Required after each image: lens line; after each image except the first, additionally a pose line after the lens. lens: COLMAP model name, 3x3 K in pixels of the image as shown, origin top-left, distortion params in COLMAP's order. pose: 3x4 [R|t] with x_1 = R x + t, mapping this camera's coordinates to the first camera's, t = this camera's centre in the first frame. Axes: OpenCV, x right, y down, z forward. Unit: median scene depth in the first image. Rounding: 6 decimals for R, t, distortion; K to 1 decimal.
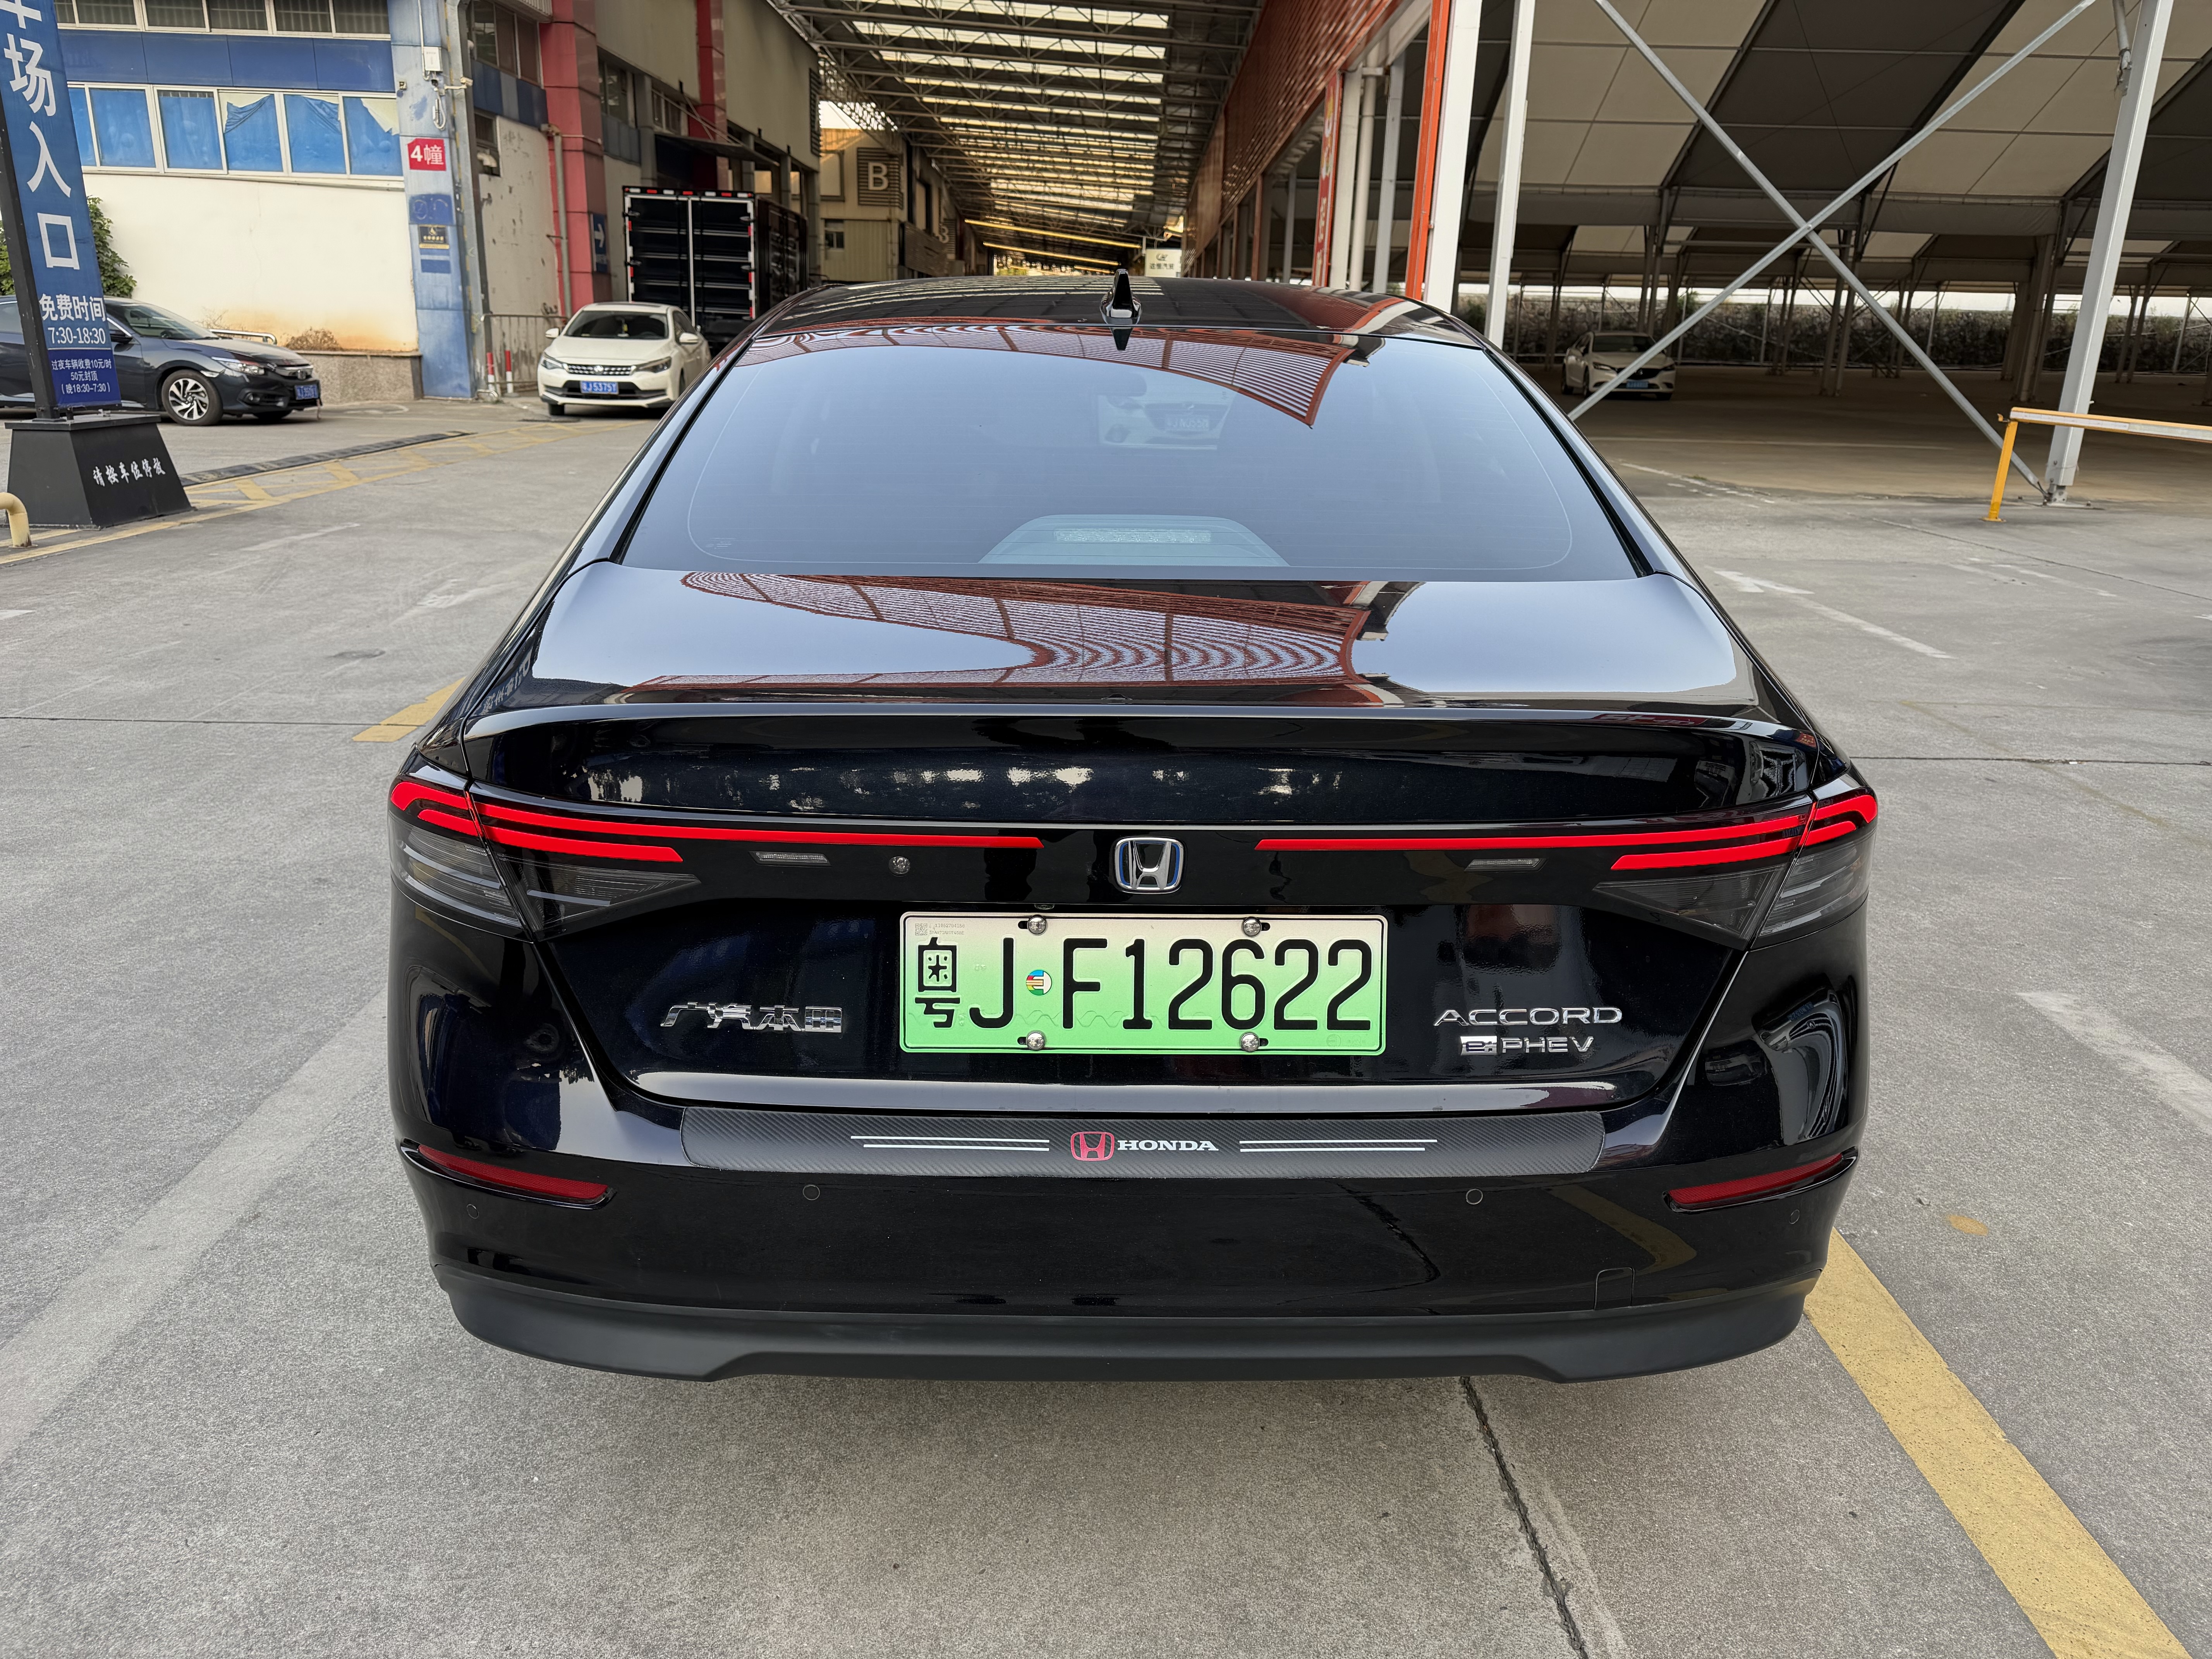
lens RADIAL K [[1573.1, 0, 1097.3], [0, 1573.1, 800.3], [0, 0, 1]] dist [0.037106, -0.020843]
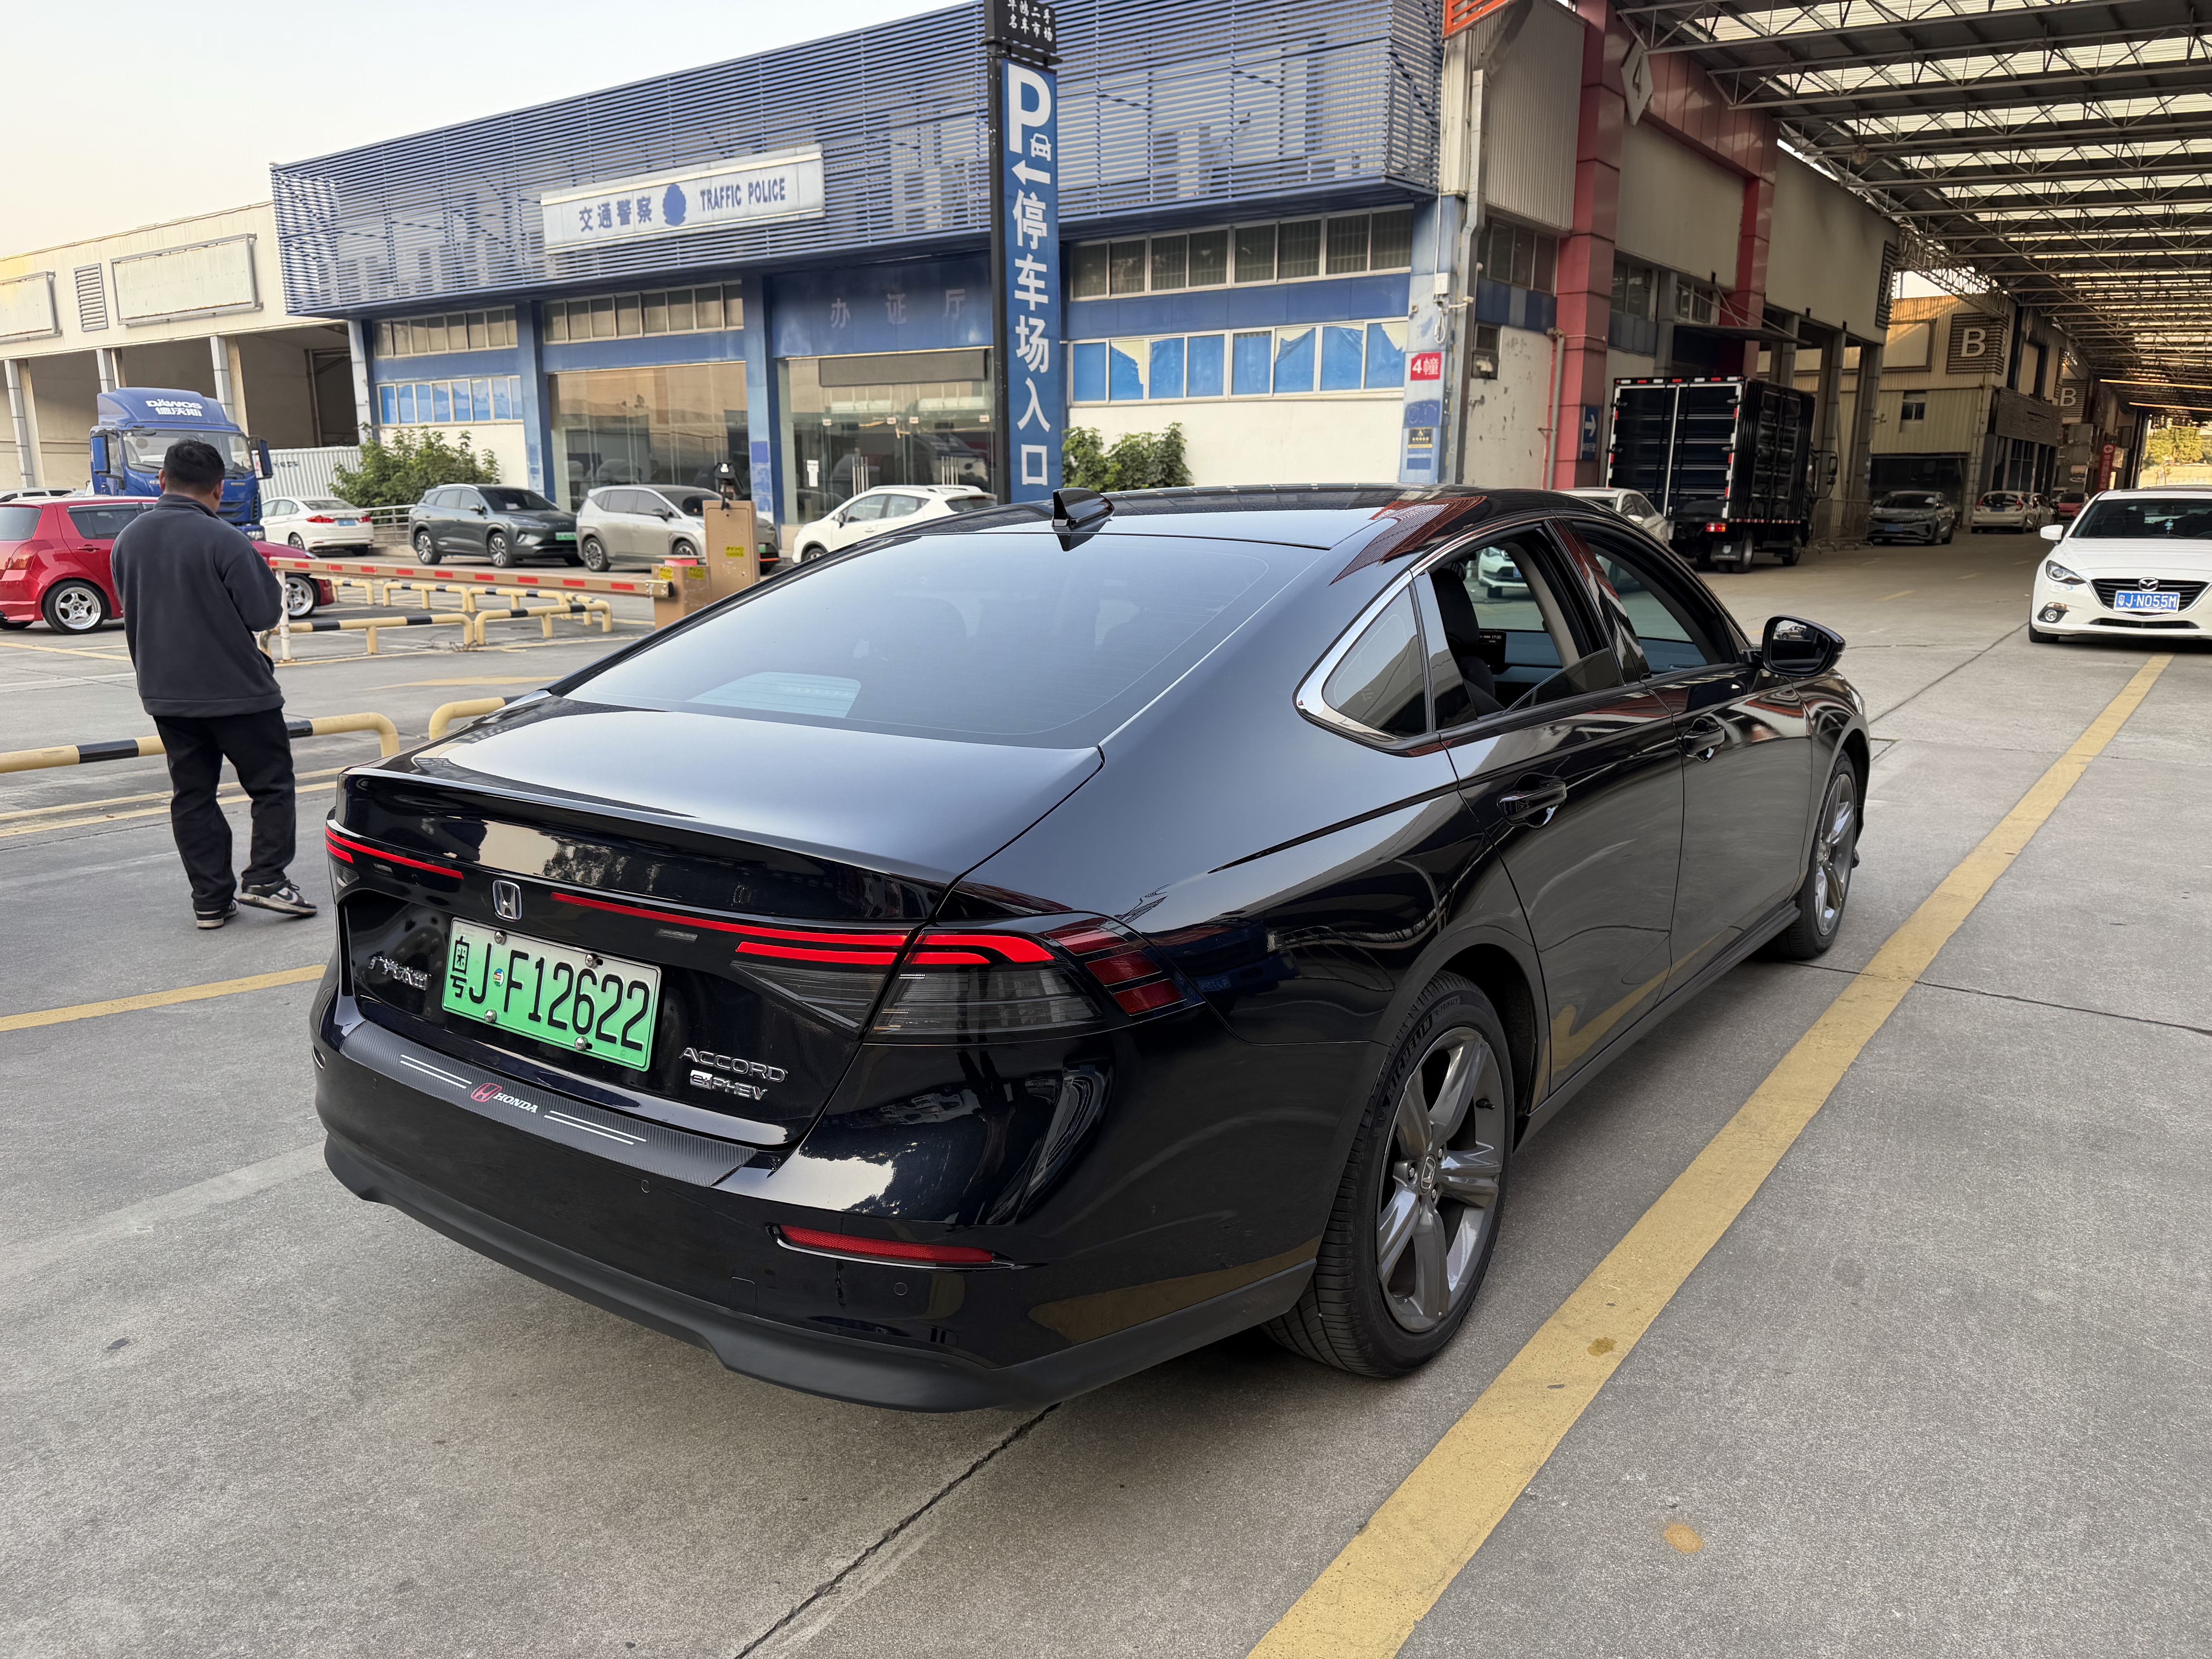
lens RADIAL K [[1582.1, 0, 1091.1], [0, 1582.1, 828.7], [0, 0, 1]] dist [-0.006525, -0.011237]
pose [[0.796449, 0.095934, -0.597047, 0.085885], [-0.149999, 0.987820, -0.041371, -0.002857], [0.585806, 0.122506, 0.801139, 0.009034]]
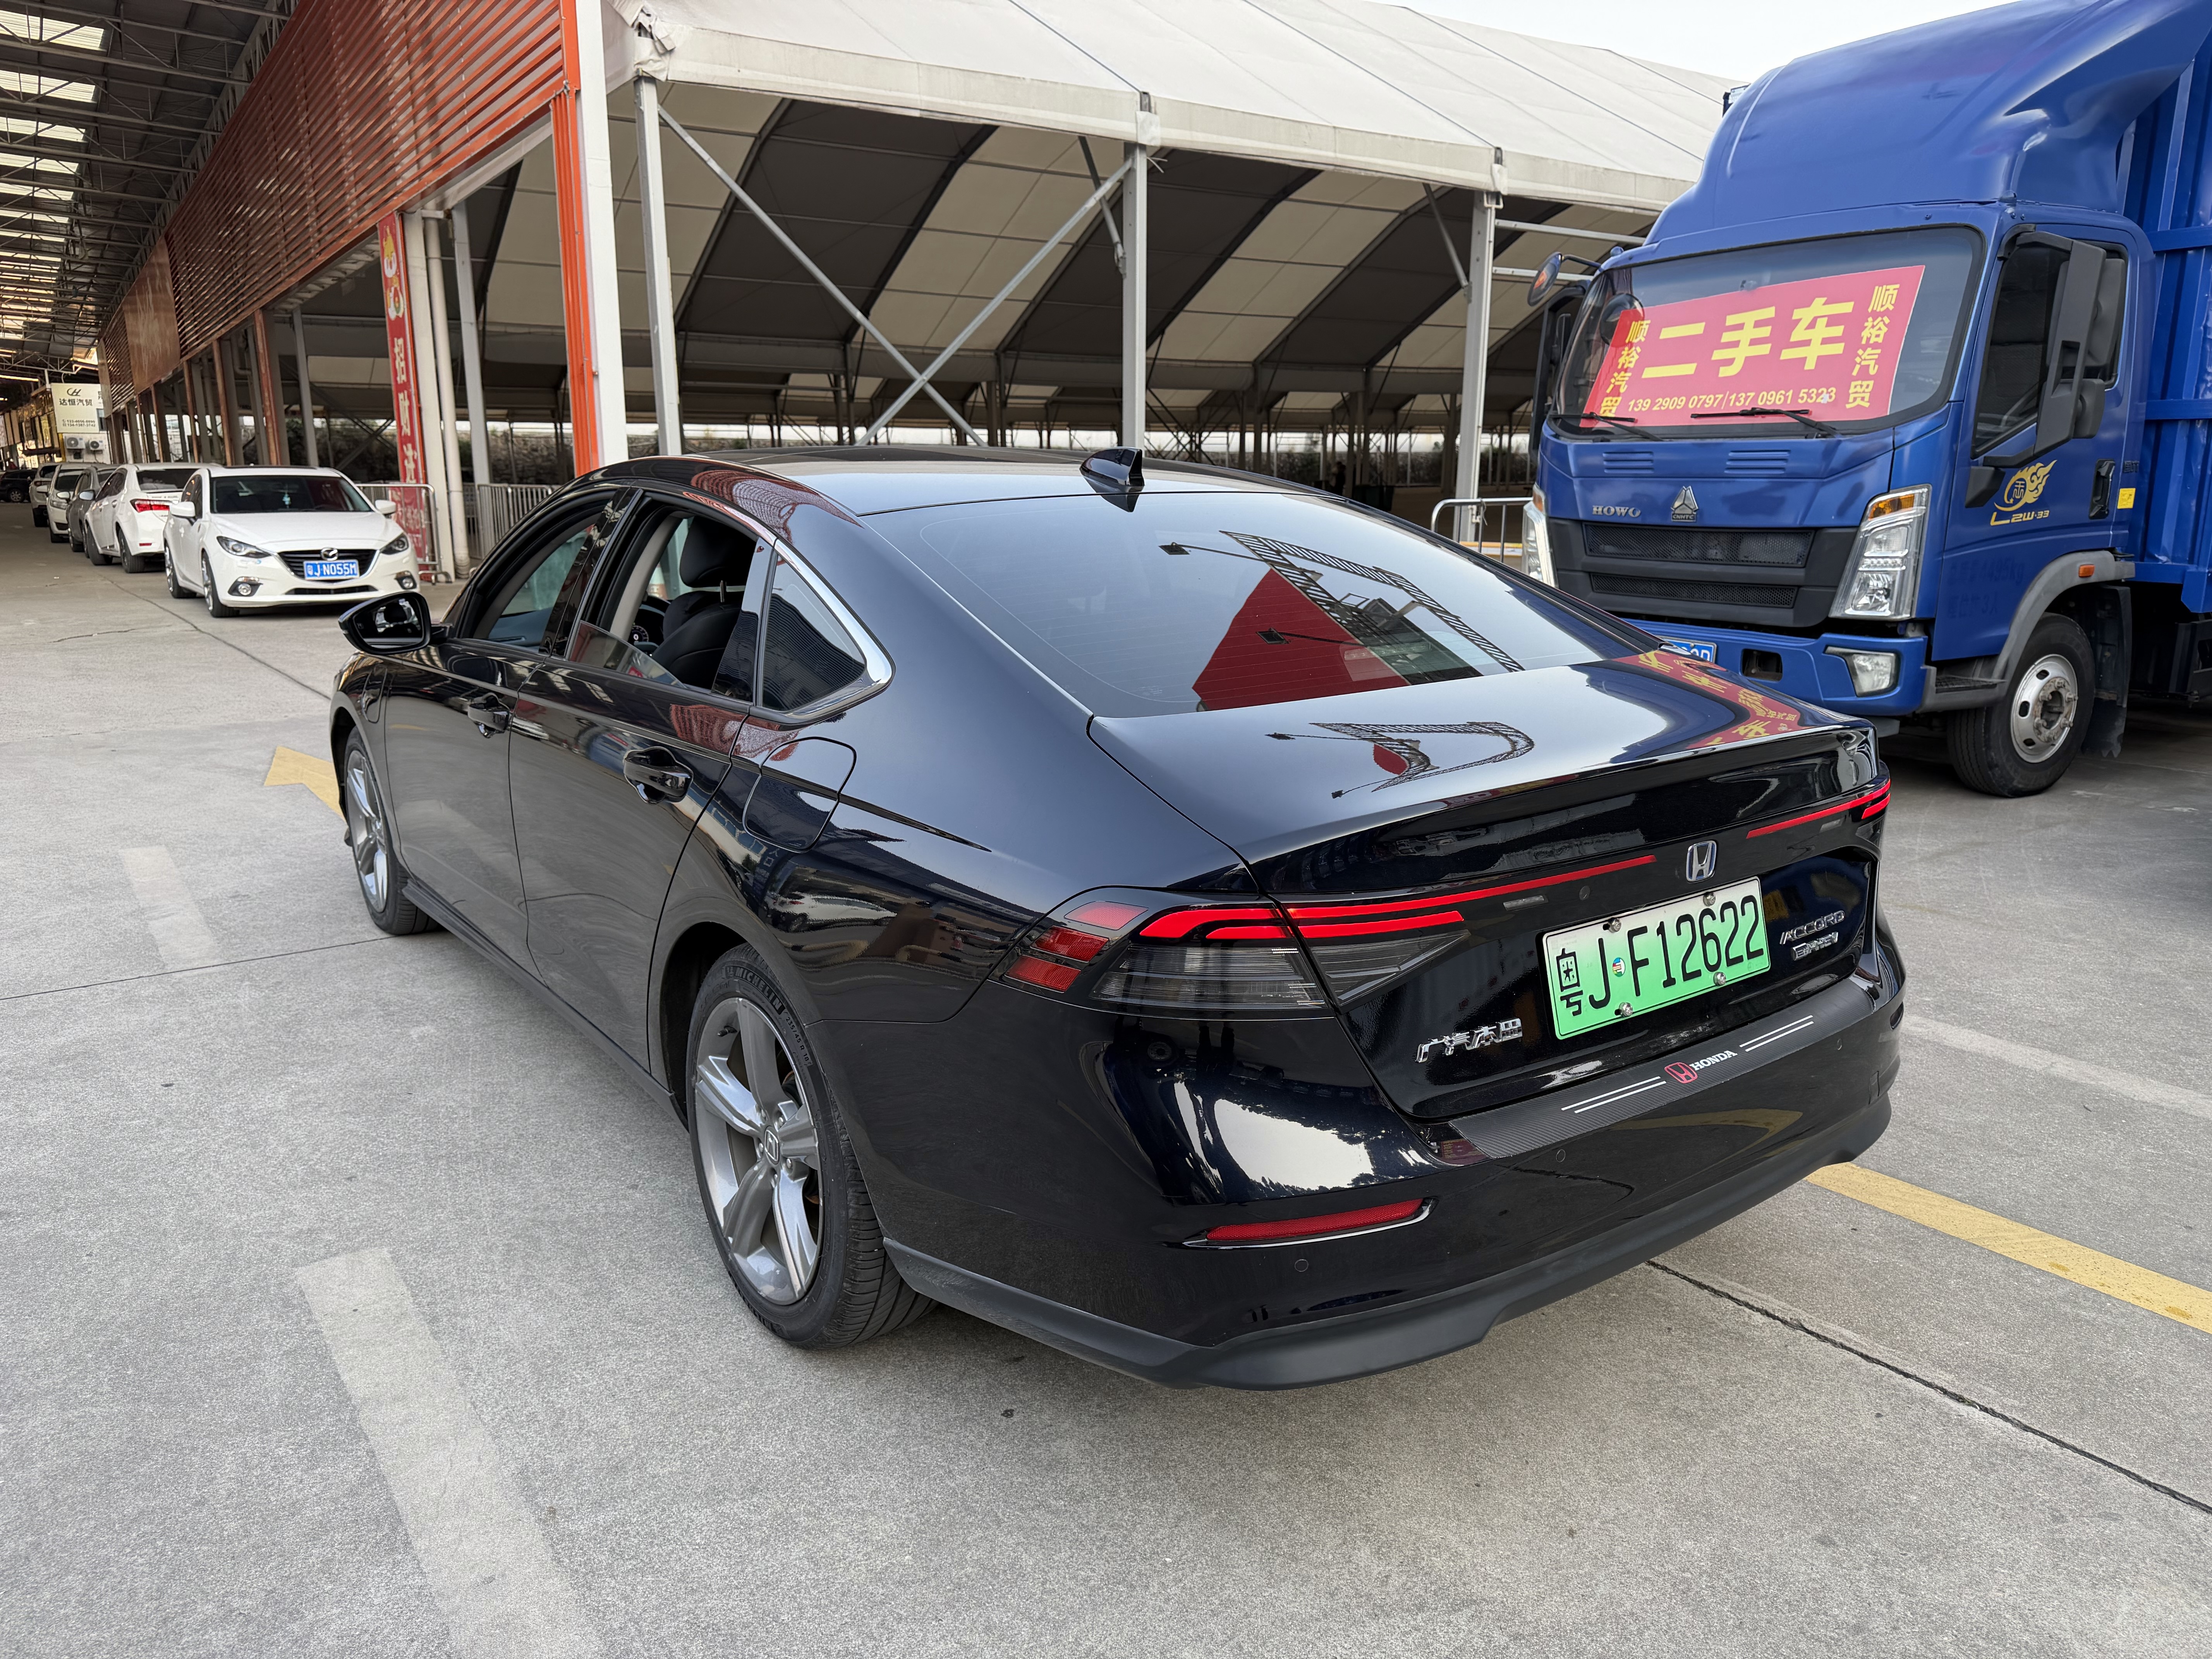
lens RADIAL K [[1565.2, 0, 1106.0], [0, 1565.2, 829.5], [0, 0, 1]] dist [-0.001407, 0.002719]
pose [[0.823480, -0.150917, 0.546904, -0.076493], [0.183265, 0.983052, -0.004673, -0.005148], [-0.536930, 0.104077, 0.837182, 0.006489]]
